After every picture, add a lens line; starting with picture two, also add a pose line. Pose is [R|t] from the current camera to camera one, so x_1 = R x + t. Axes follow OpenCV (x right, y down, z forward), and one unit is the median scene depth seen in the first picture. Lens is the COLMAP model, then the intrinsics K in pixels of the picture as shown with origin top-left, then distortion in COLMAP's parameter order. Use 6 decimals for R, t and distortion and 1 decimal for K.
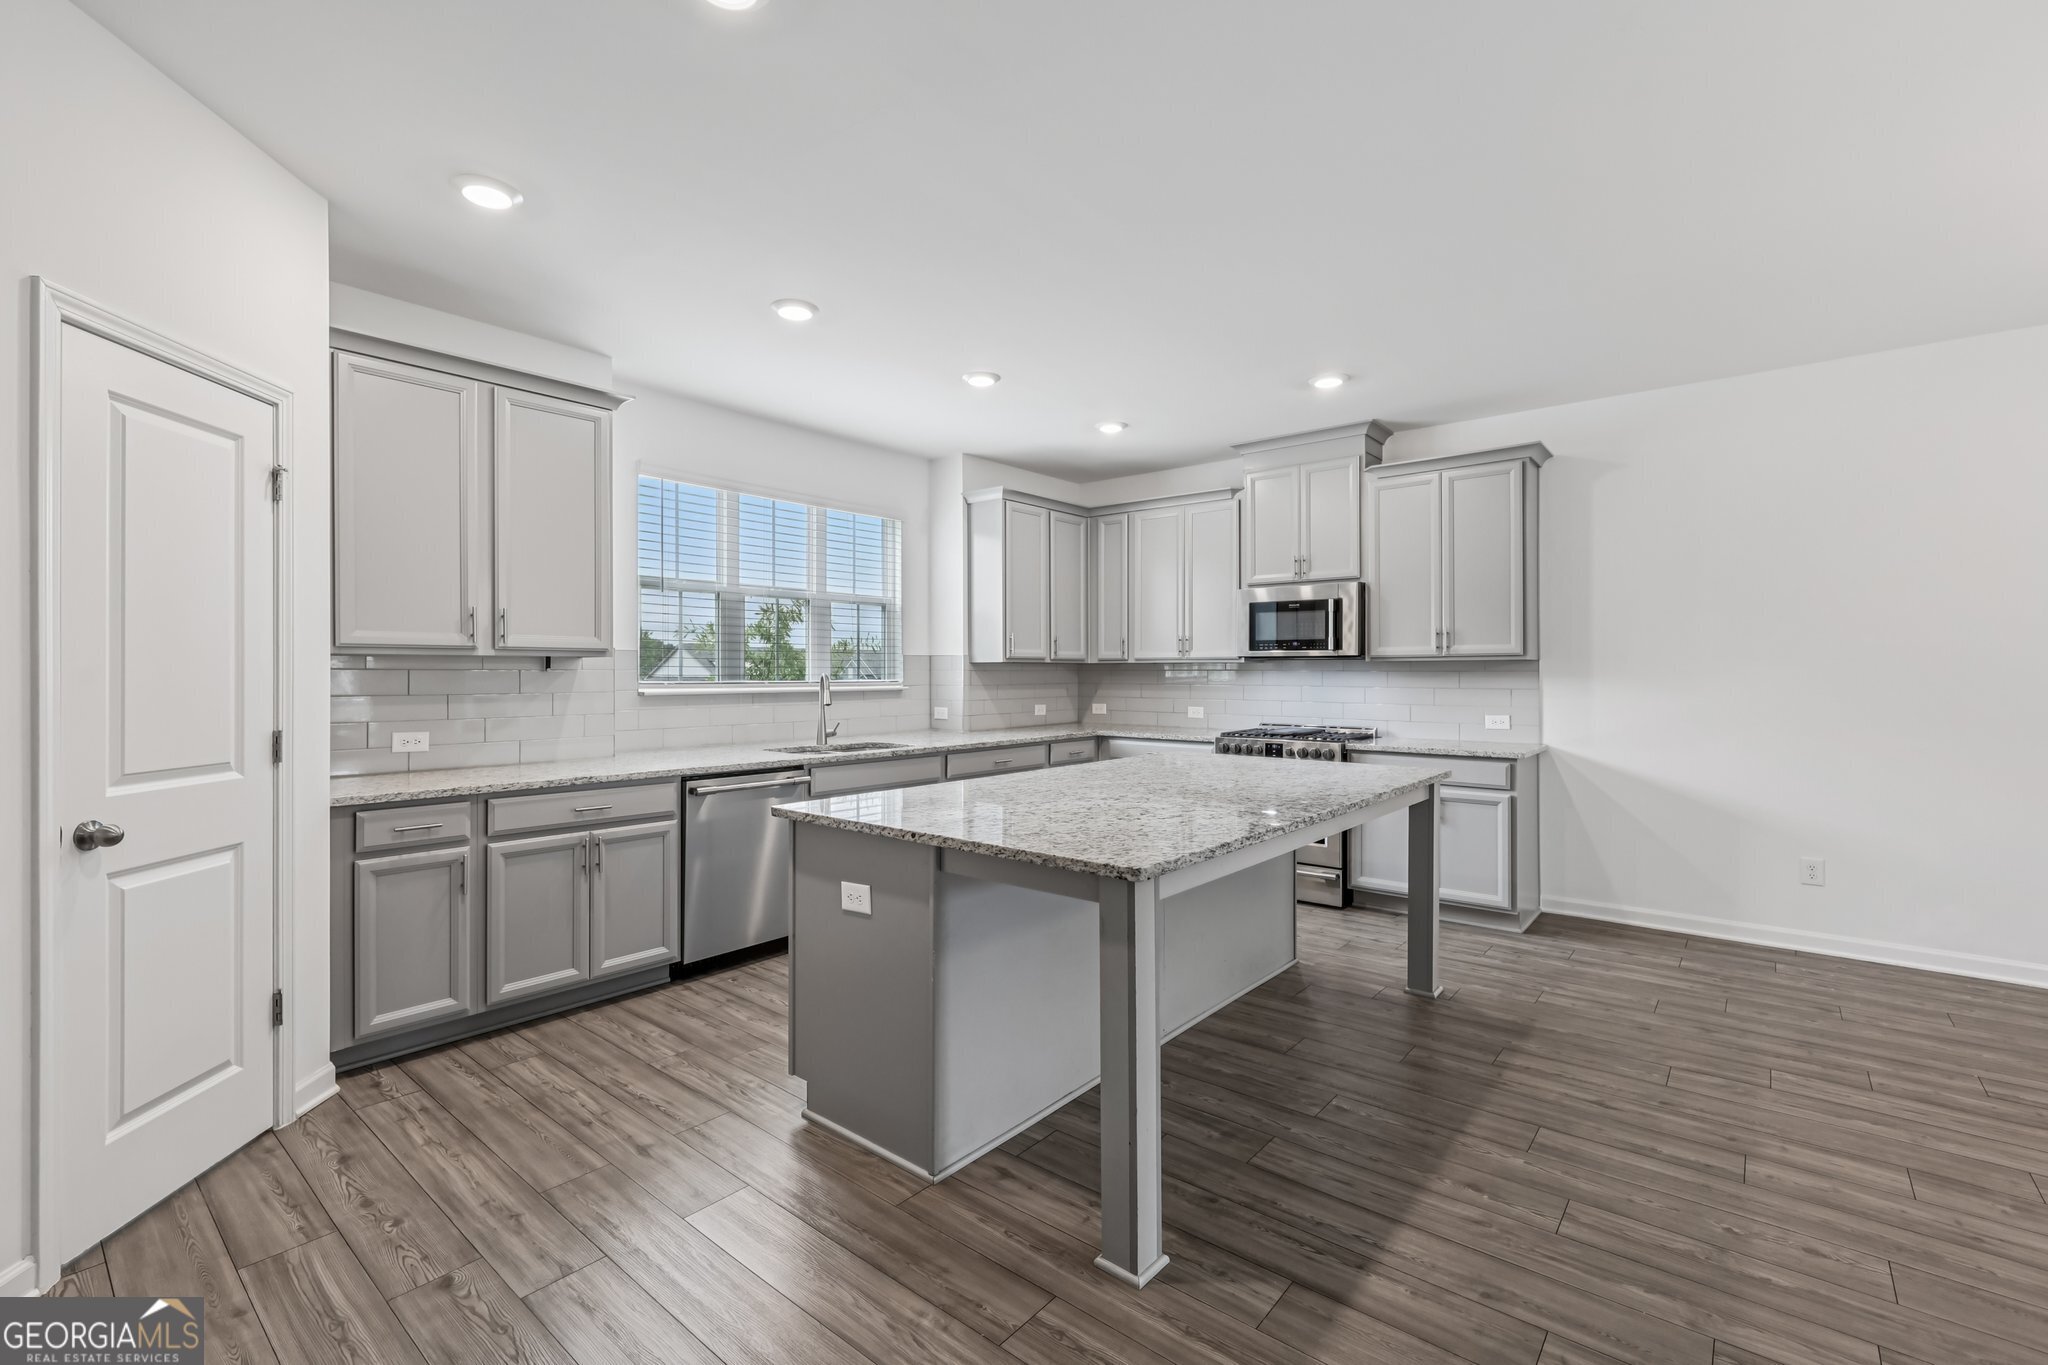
lens RADIAL K [[885.9, 0, 1023.1], [0, 885.9, 671.9], [0, 0, 1]] dist [0.004761, 0.000923]
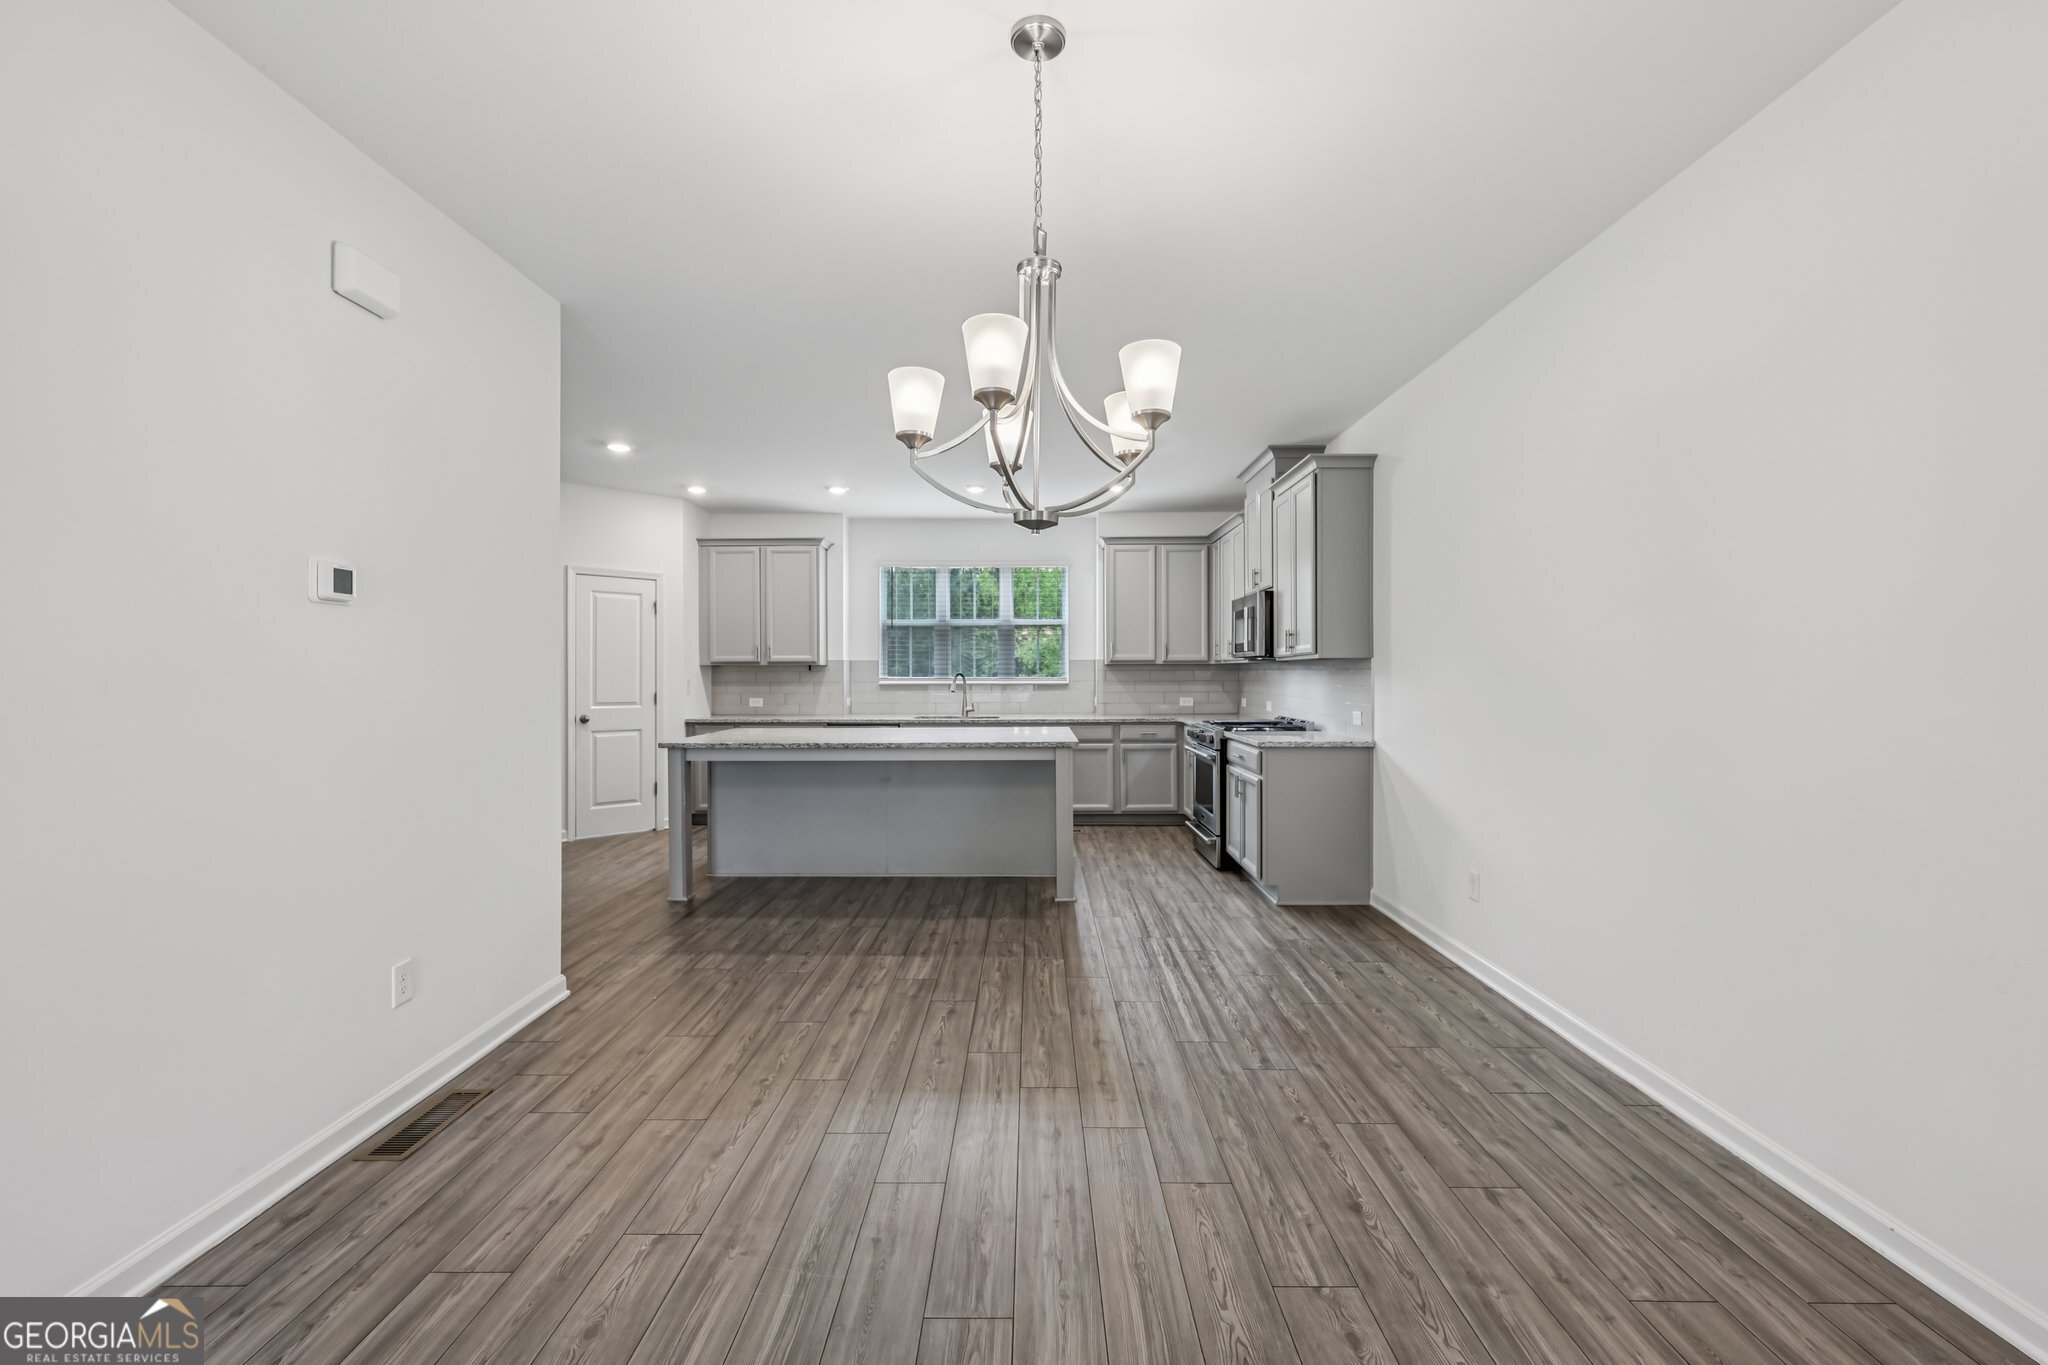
lens RADIAL K [[885.9, 0, 1045.8], [0, 885.9, 678.0], [0, 0, 1]] dist [0.004761, 0.000923]
pose [[0.640068, 0.001123, -0.768317, 1.400288], [0.003321, 0.999986, 0.004228, 0.006187], [0.768311, -0.005257, 0.640055, 0.080836]]
